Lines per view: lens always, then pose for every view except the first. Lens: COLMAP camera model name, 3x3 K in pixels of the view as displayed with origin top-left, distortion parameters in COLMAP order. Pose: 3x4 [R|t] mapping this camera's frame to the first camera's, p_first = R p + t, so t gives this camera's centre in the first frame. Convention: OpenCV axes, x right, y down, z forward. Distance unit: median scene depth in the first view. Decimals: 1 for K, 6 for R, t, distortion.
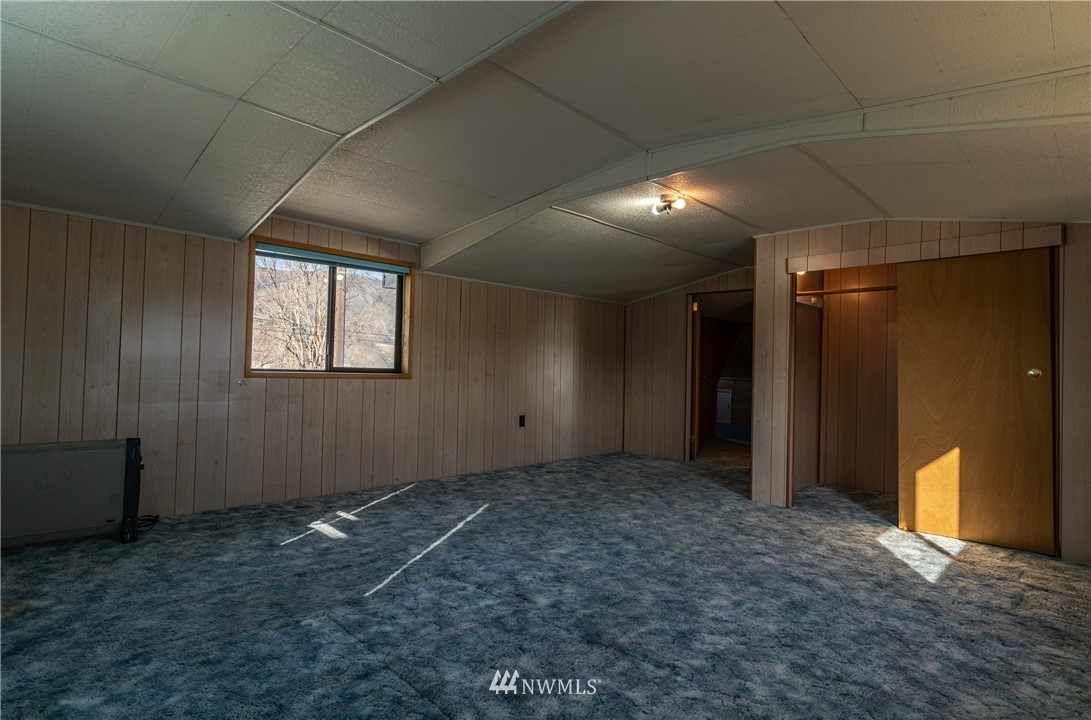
lens RADIAL K [[556.3, 0, 545.7], [0, 556.3, 359.4], [0, 0, 1]] dist [-0.001170, 0.002292]
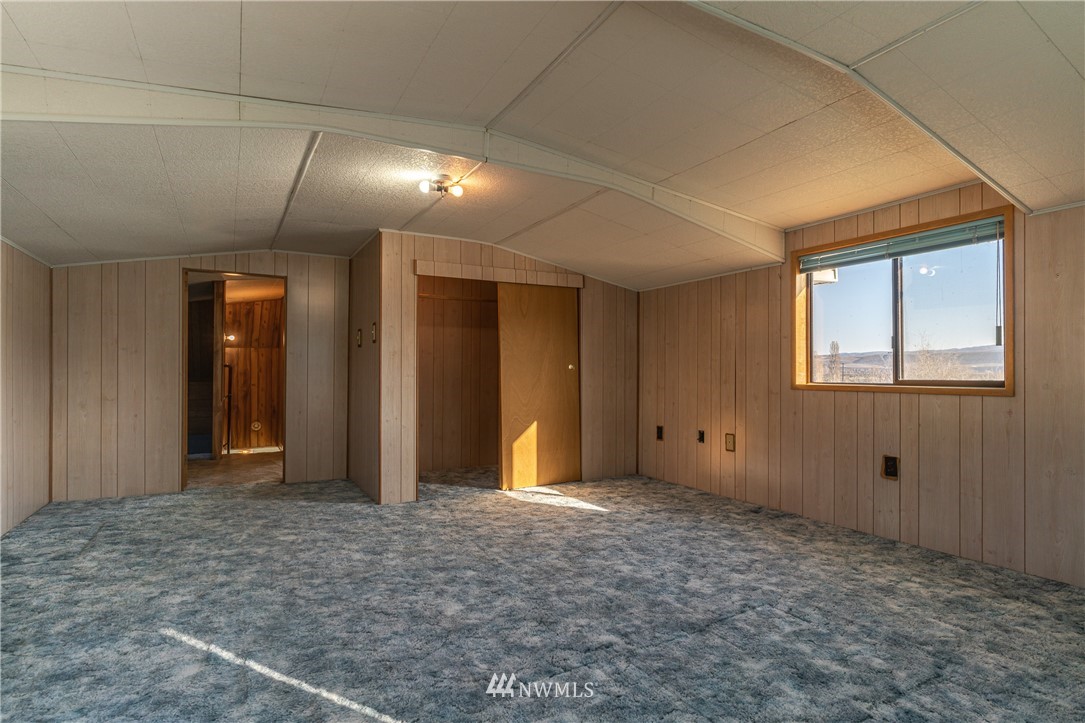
lens RADIAL K [[555.2, 0, 544.2], [0, 555.2, 363.9], [0, 0, 1]] dist [-0.007426, 0.002409]
pose [[0.282701, -0.011990, 0.959133, -0.708138], [-0.008584, 0.999850, 0.015029, -0.009295], [-0.959170, -0.012482, 0.282555, 0.698371]]
